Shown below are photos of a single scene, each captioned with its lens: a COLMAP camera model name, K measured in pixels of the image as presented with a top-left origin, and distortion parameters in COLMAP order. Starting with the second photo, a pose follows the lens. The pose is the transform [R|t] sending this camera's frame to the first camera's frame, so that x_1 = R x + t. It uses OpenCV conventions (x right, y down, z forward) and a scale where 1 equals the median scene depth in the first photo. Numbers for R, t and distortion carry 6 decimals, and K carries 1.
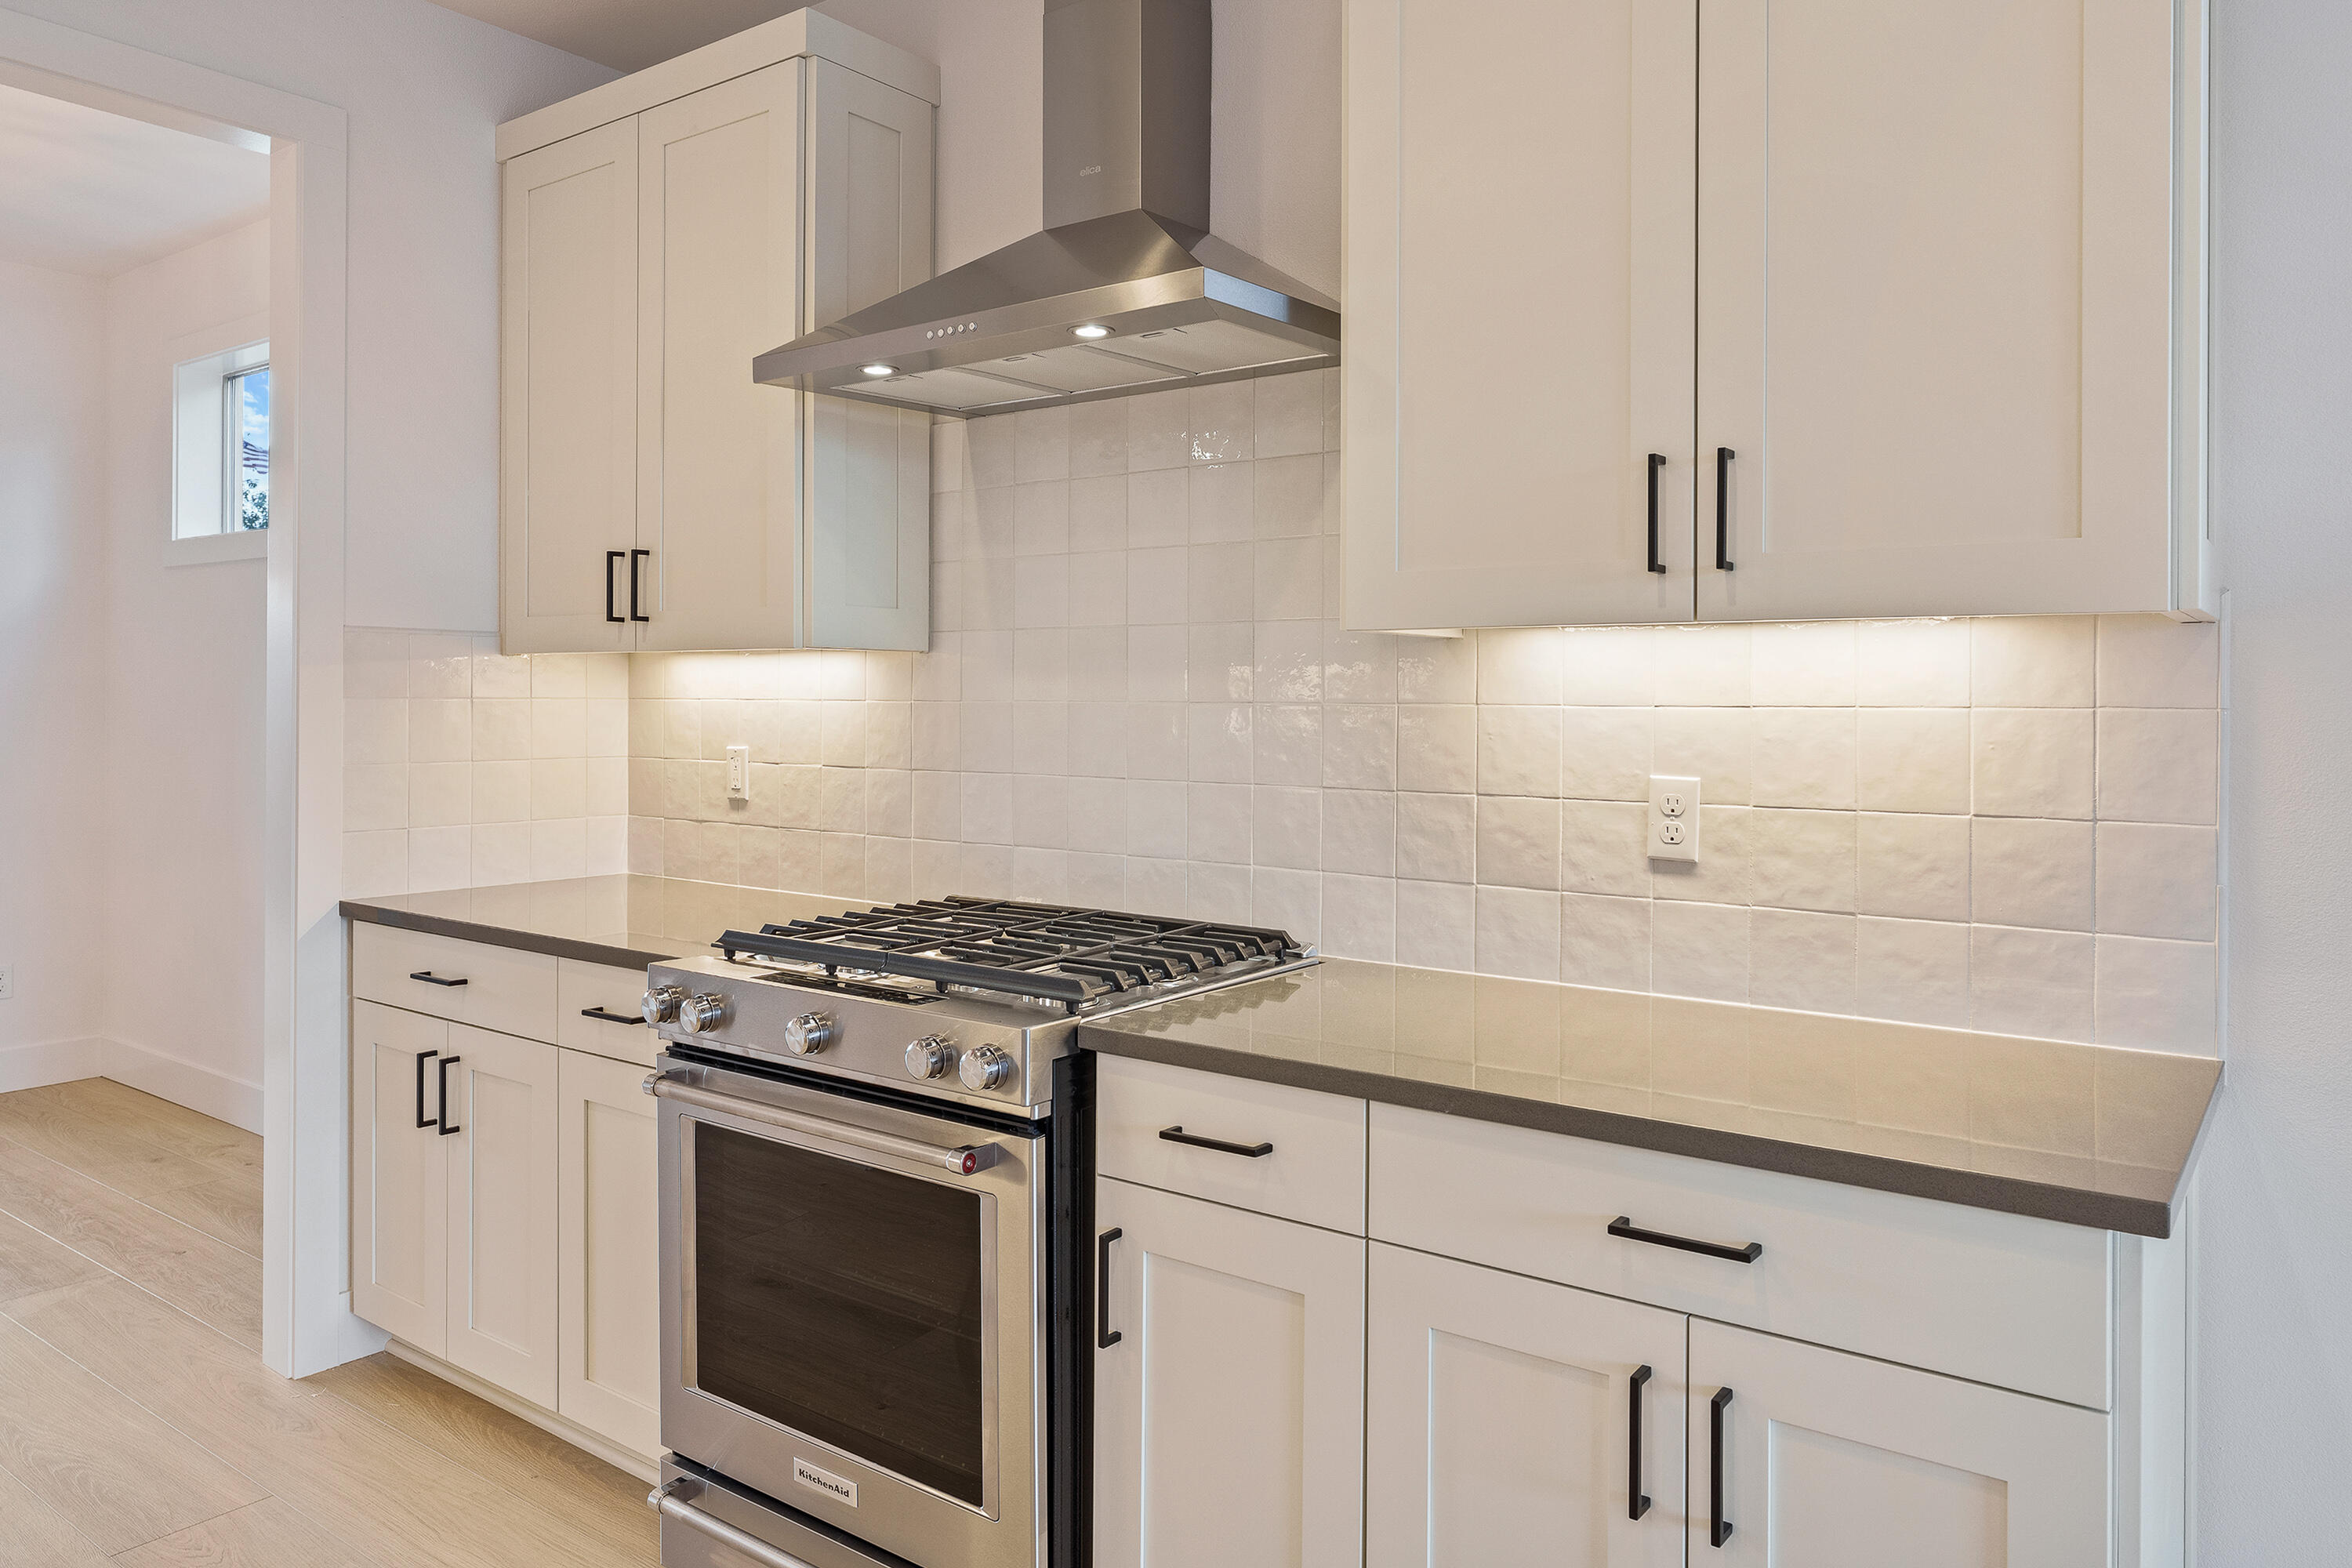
lens RADIAL K [[1602.5, 0, 1162.6], [0, 1602.5, 674.7], [0, 0, 1]] dist [-0.012611, 0.002280]
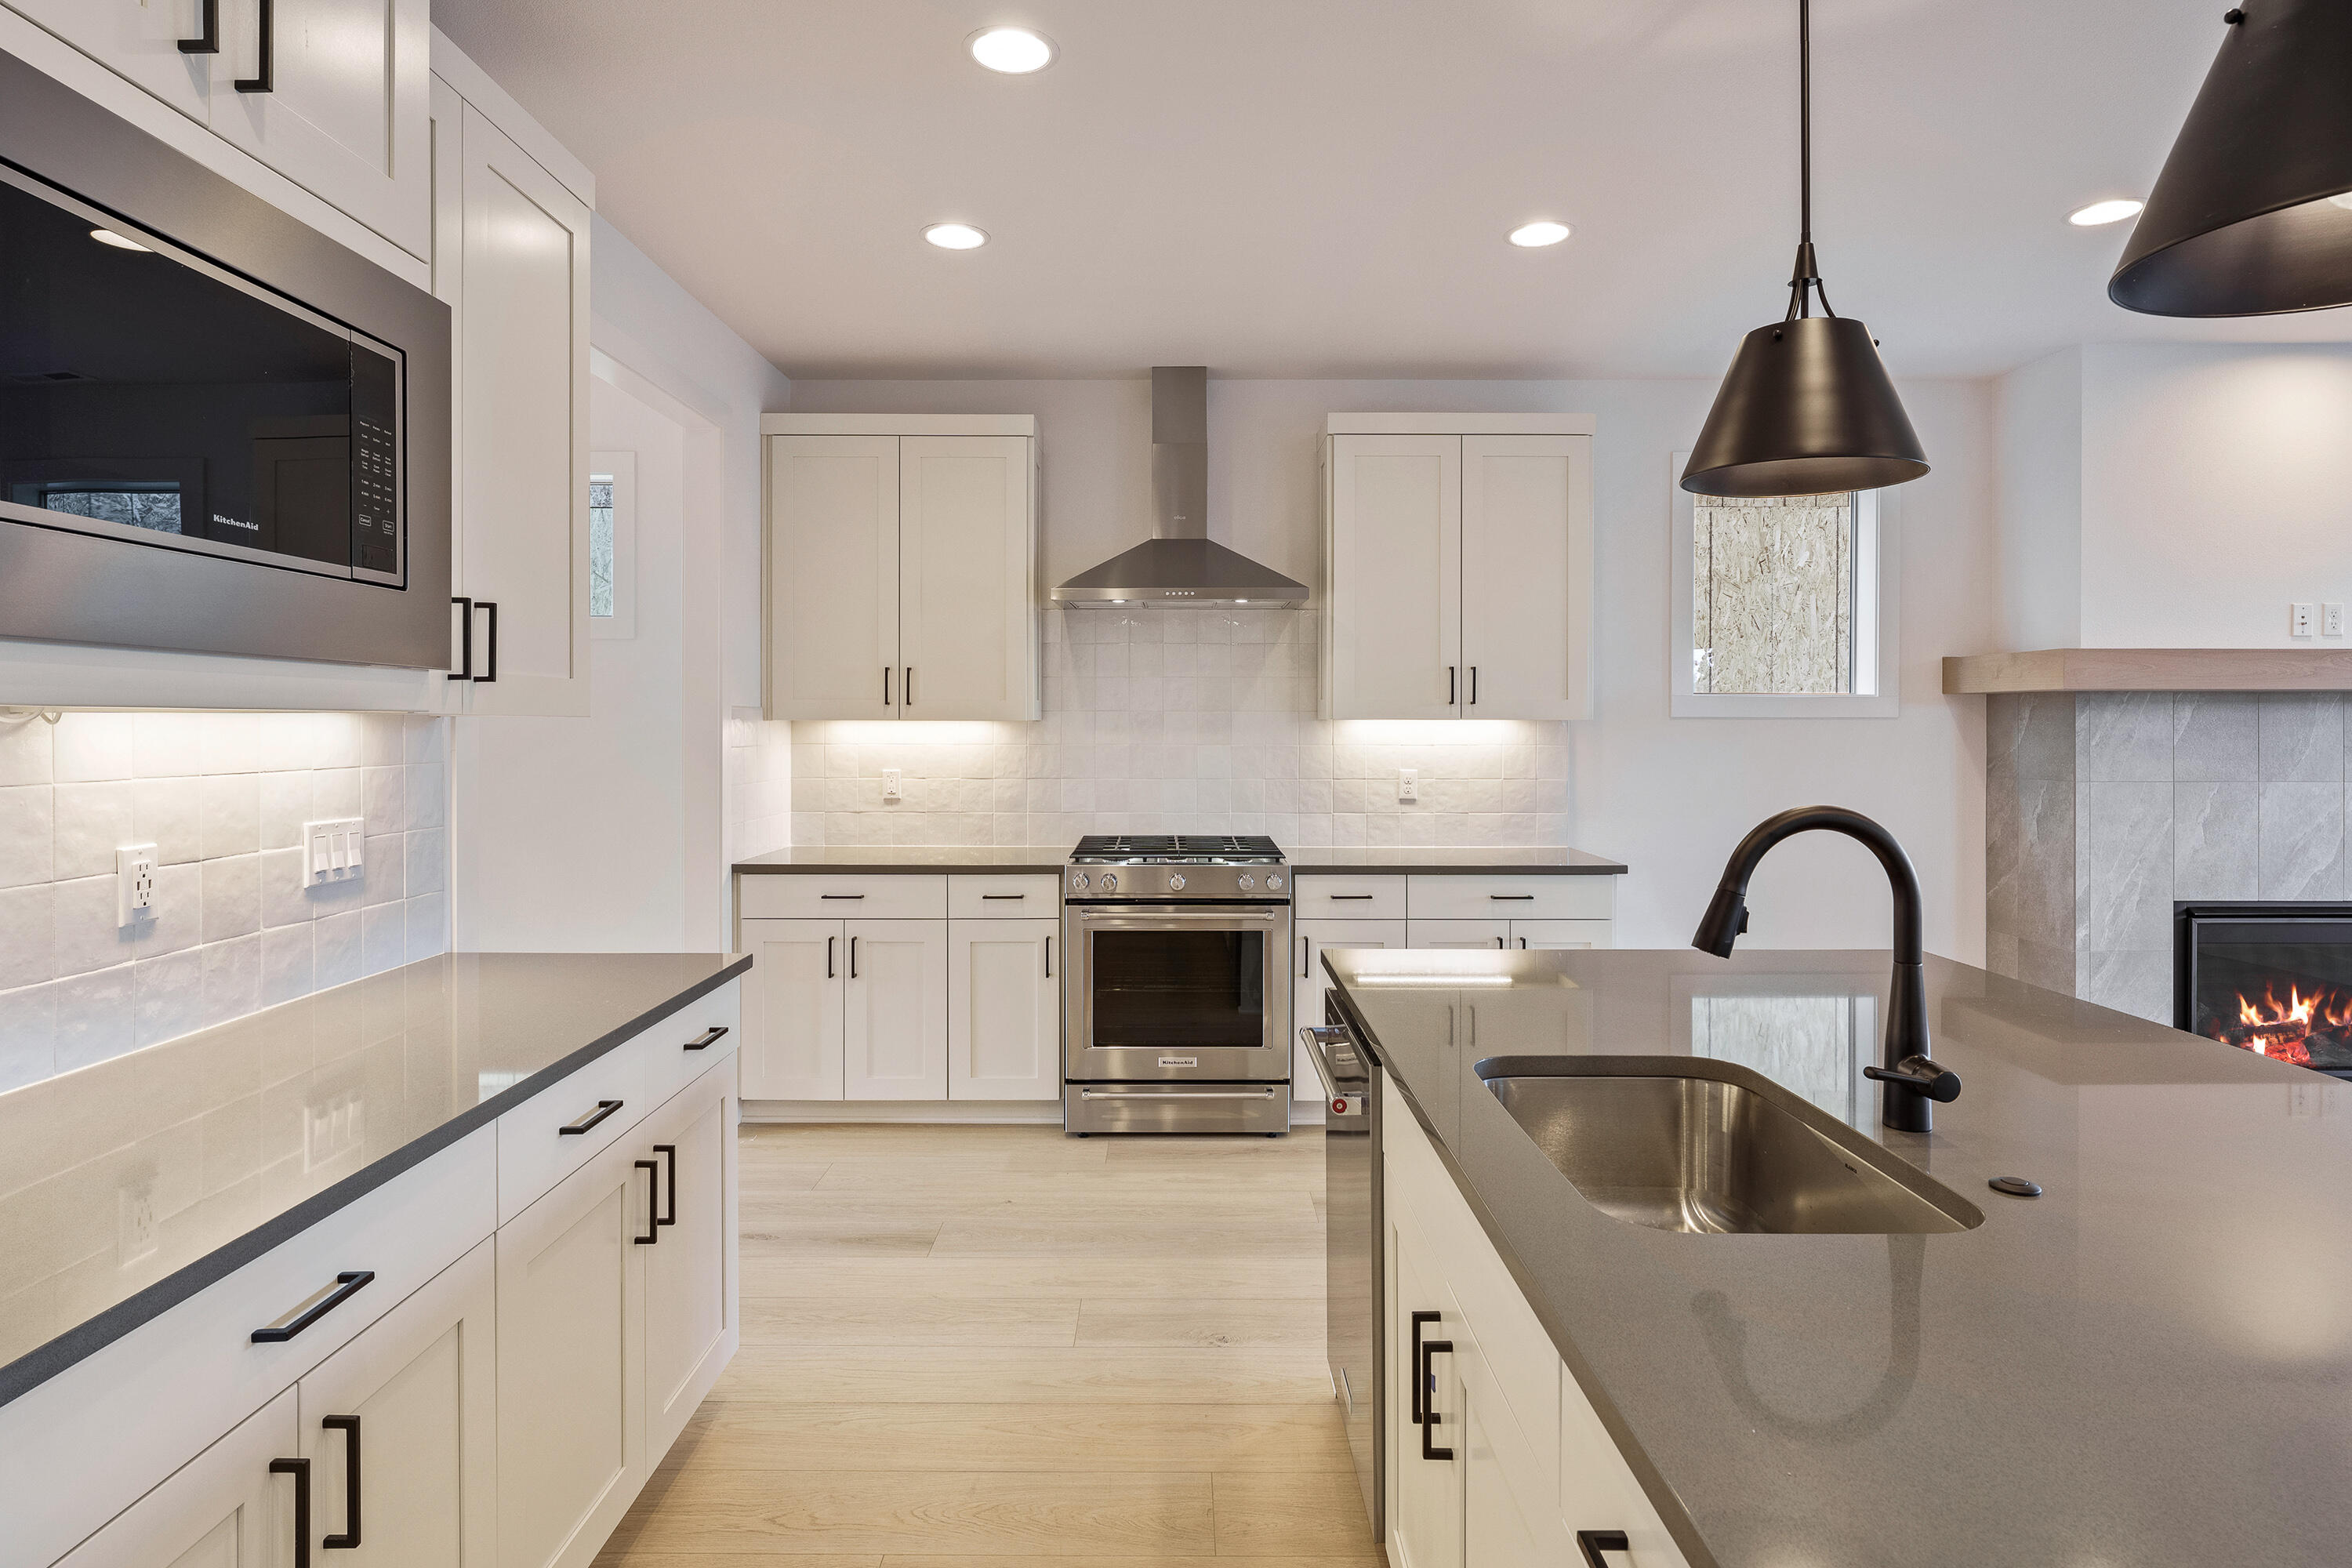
lens RADIAL K [[1266.4, 0, 1175.0], [0, 1266.4, 719.0], [0, 0, 1]] dist [0.000245, -0.000534]
pose [[0.797467, -0.000653, 0.603362, -1.078141], [-0.006344, 0.999935, 0.009468, -0.035697], [-0.603329, -0.011378, 0.797411, -0.428809]]
